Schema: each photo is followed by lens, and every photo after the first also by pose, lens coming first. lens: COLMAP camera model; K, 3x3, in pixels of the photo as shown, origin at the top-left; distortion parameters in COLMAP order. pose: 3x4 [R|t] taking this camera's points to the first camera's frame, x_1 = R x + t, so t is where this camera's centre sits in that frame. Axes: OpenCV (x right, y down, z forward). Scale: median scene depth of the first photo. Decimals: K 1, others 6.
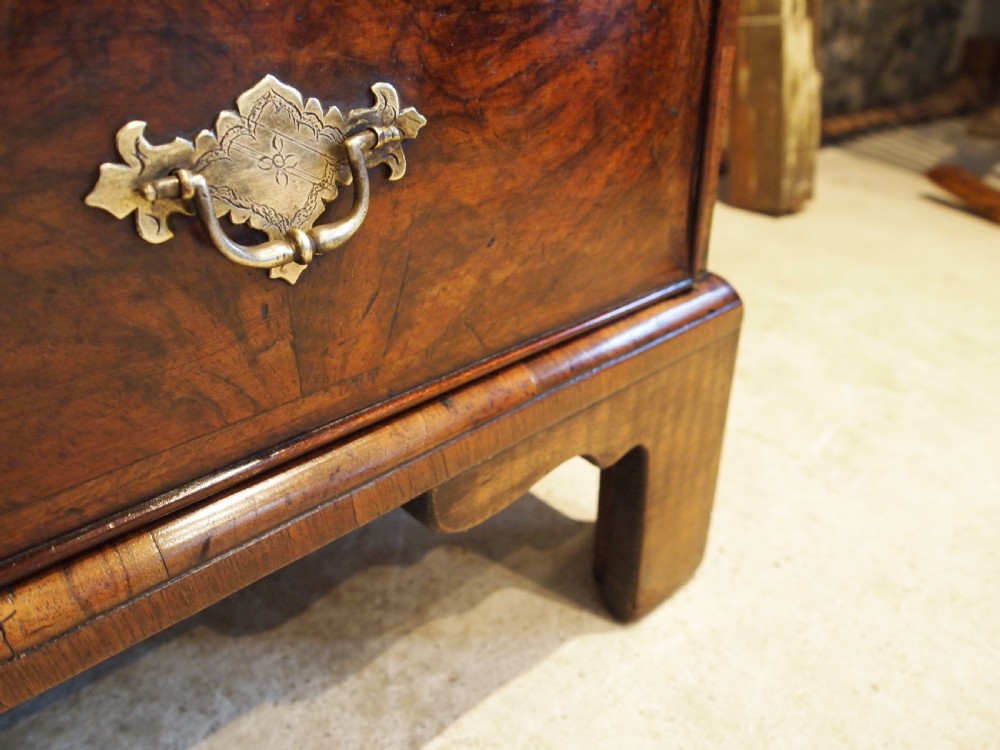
lens RADIAL K [[784.2, 0, 507.6], [0, 784.2, 371.7], [0, 0, 1]] dist [-0.053158, 0.006955]
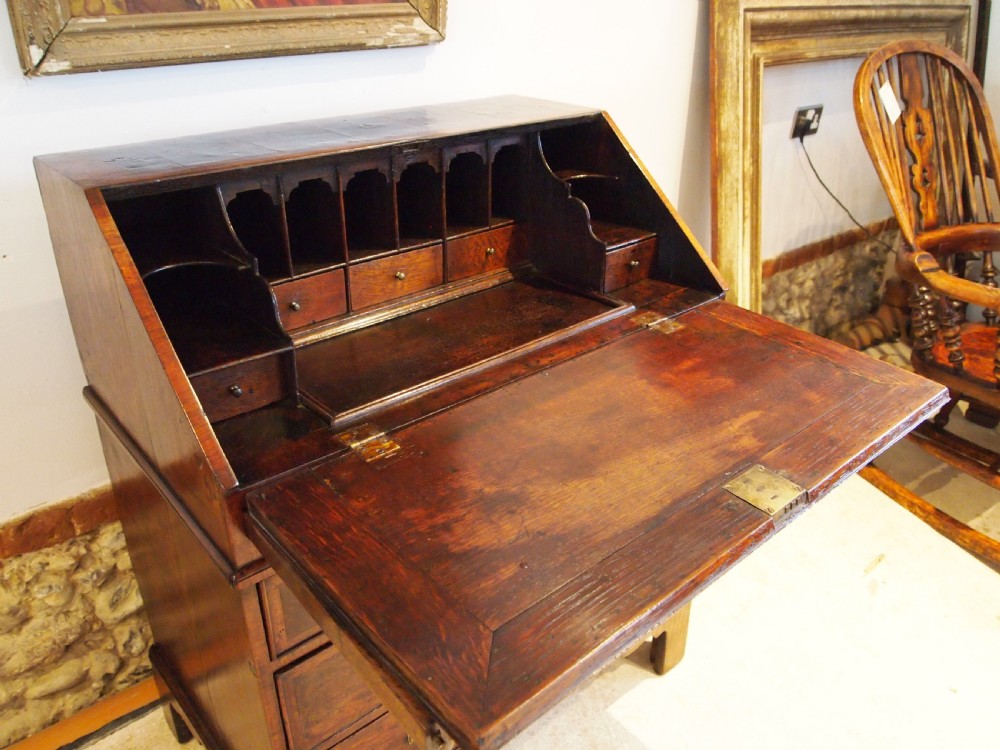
lens RADIAL K [[784.2, 0, 494.3], [0, 784.2, 377.4], [0, 0, 1]] dist [-0.053158, 0.006955]
pose [[0.998606, 0.005344, -0.052516, -0.459346], [-0.006985, 0.999491, -0.031119, -0.991460], [0.052323, 0.031443, 0.998135, -2.816889]]
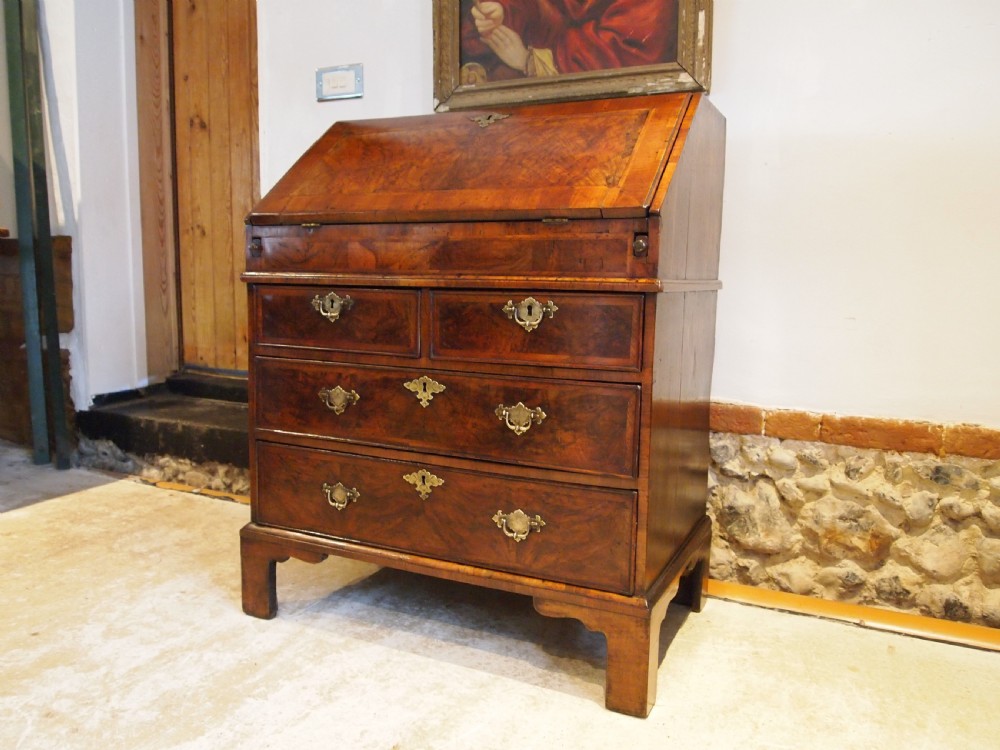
lens RADIAL K [[784.2, 0, 510.4], [0, 784.2, 379.7], [0, 0, 1]] dist [-0.053158, 0.006955]
pose [[0.368150, 0.100440, -0.924325, 2.831441], [-0.464570, 0.881023, -0.089299, -0.358549], [0.805382, 0.462289, 0.371010, -1.016219]]
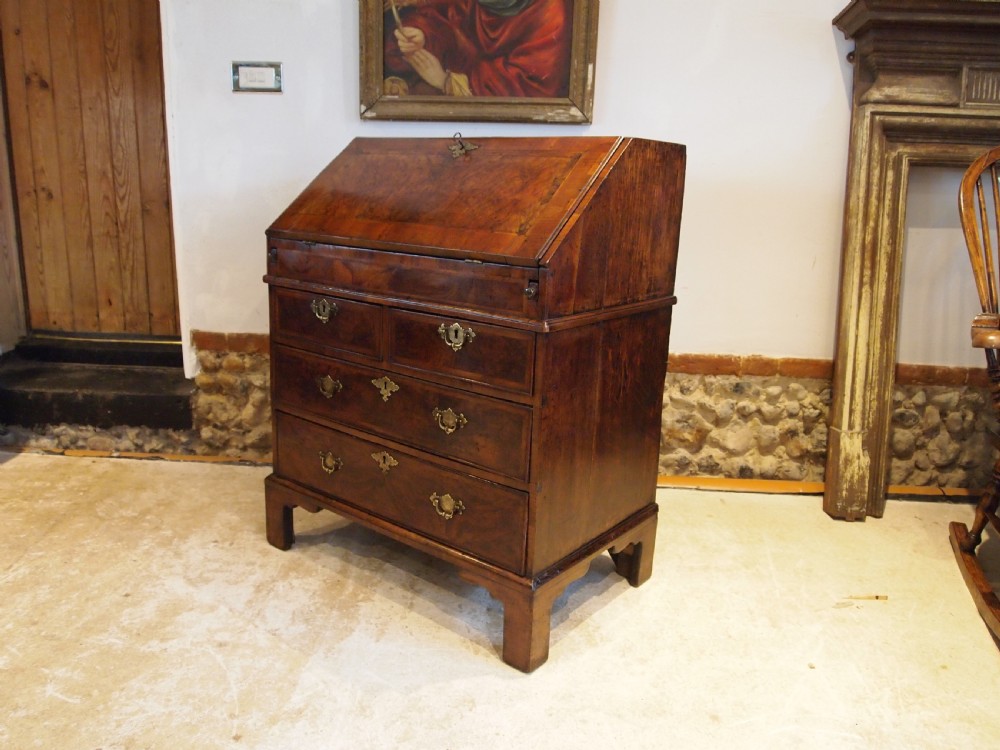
lens RADIAL K [[784.2, 0, 503.5], [0, 784.2, 378.3], [0, 0, 1]] dist [-0.053158, 0.006955]
pose [[0.703500, 0.164415, -0.691416, 3.011091], [-0.358422, 0.922167, -0.145400, 0.207332], [0.613695, 0.350107, 0.707675, -3.165901]]
